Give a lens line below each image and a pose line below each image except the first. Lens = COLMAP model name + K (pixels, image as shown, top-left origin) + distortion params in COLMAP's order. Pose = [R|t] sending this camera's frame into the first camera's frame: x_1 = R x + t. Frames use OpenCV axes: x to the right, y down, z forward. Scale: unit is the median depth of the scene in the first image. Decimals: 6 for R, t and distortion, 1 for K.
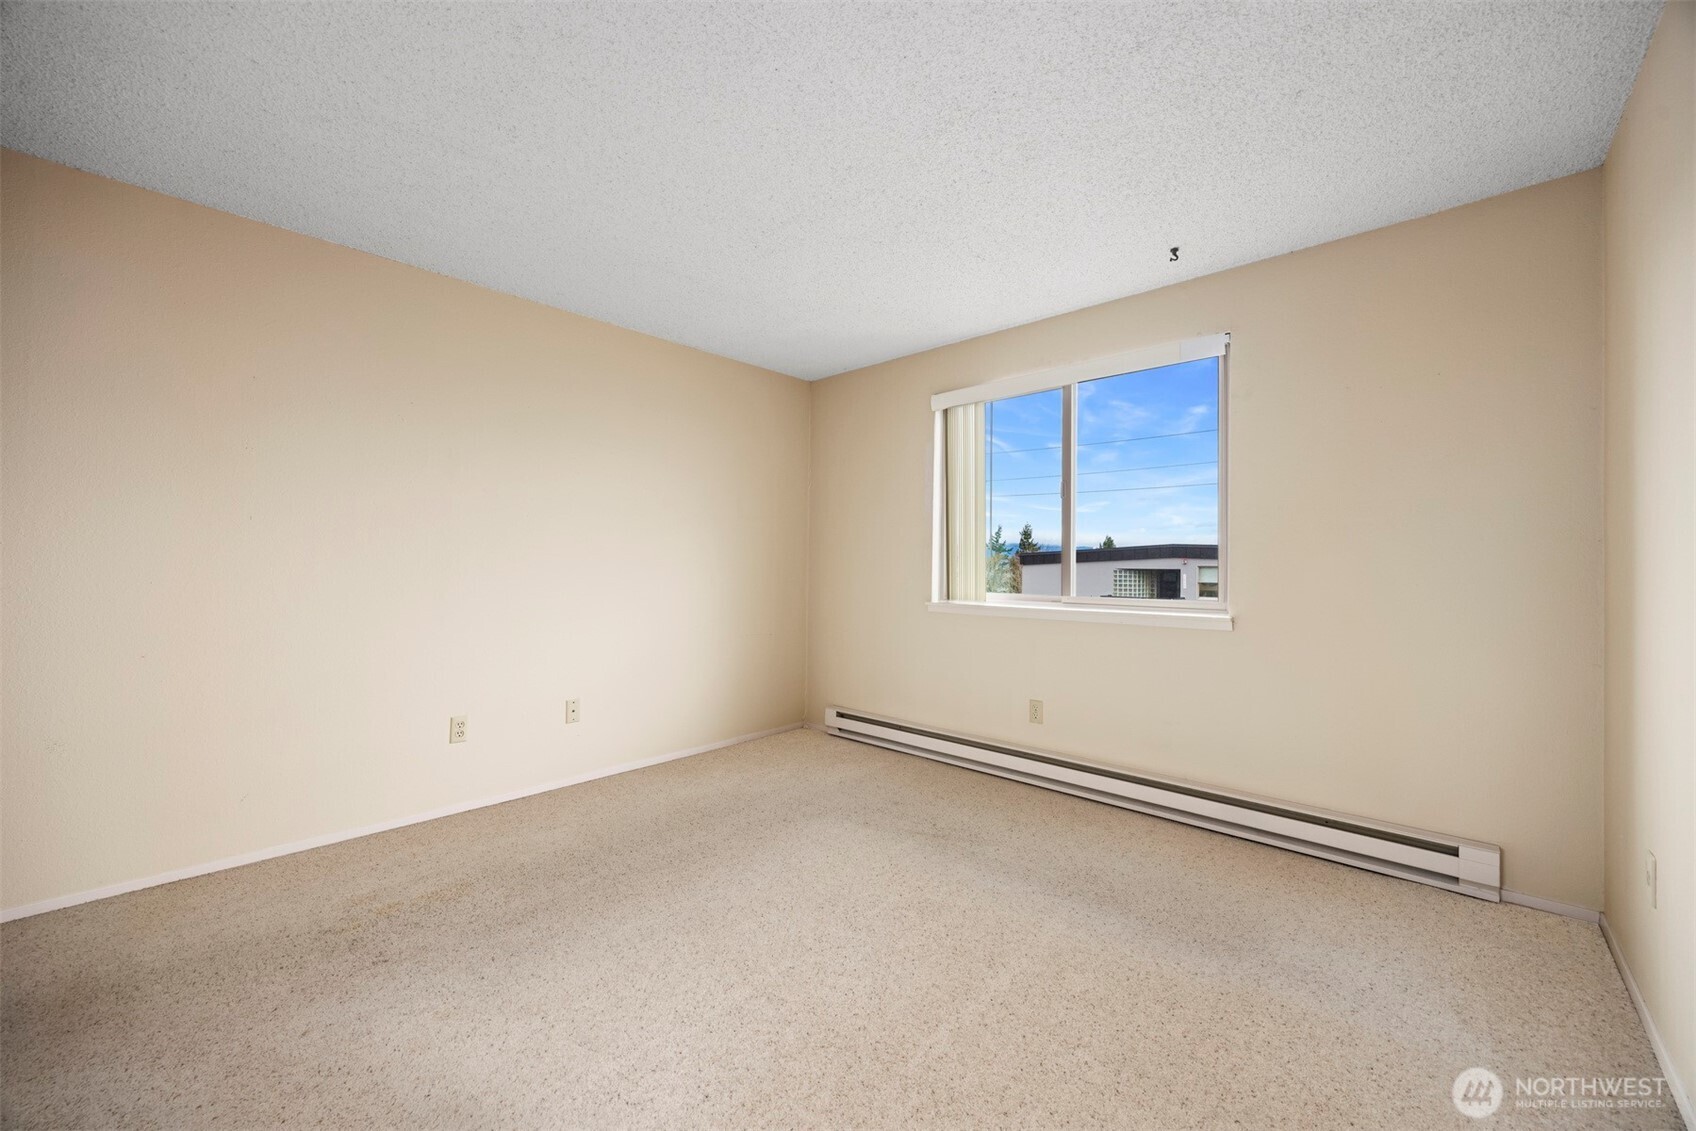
lens RADIAL K [[652.0, 0, 851.9], [0, 652.0, 566.7], [0, 0, 1]] dist [0.005081, -0.000426]
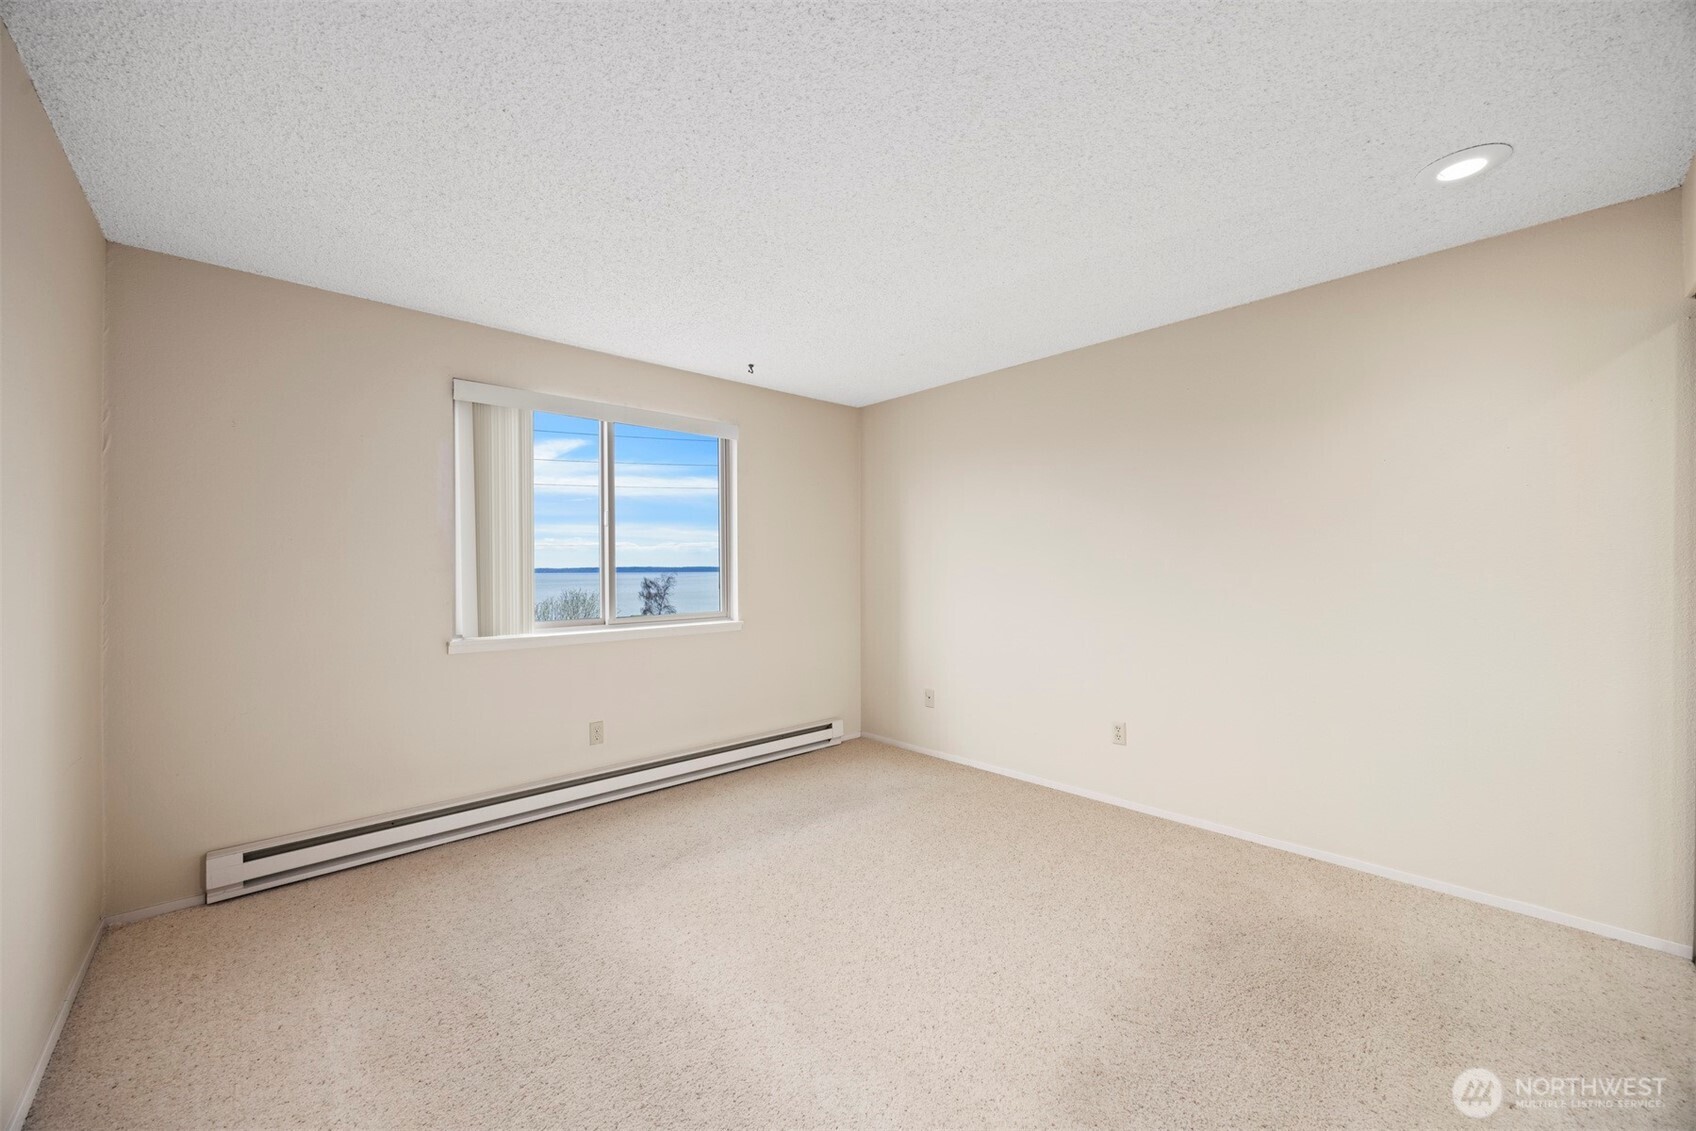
lens RADIAL K [[652.0, 0, 851.9], [0, 652.0, 566.7], [0, 0, 1]] dist [0.005081, -0.000426]
pose [[0.079425, -0.002840, 0.996837, -0.649700], [0.010132, 0.999947, 0.002042, -0.033315], [-0.996789, 0.009937, 0.079450, 0.478198]]
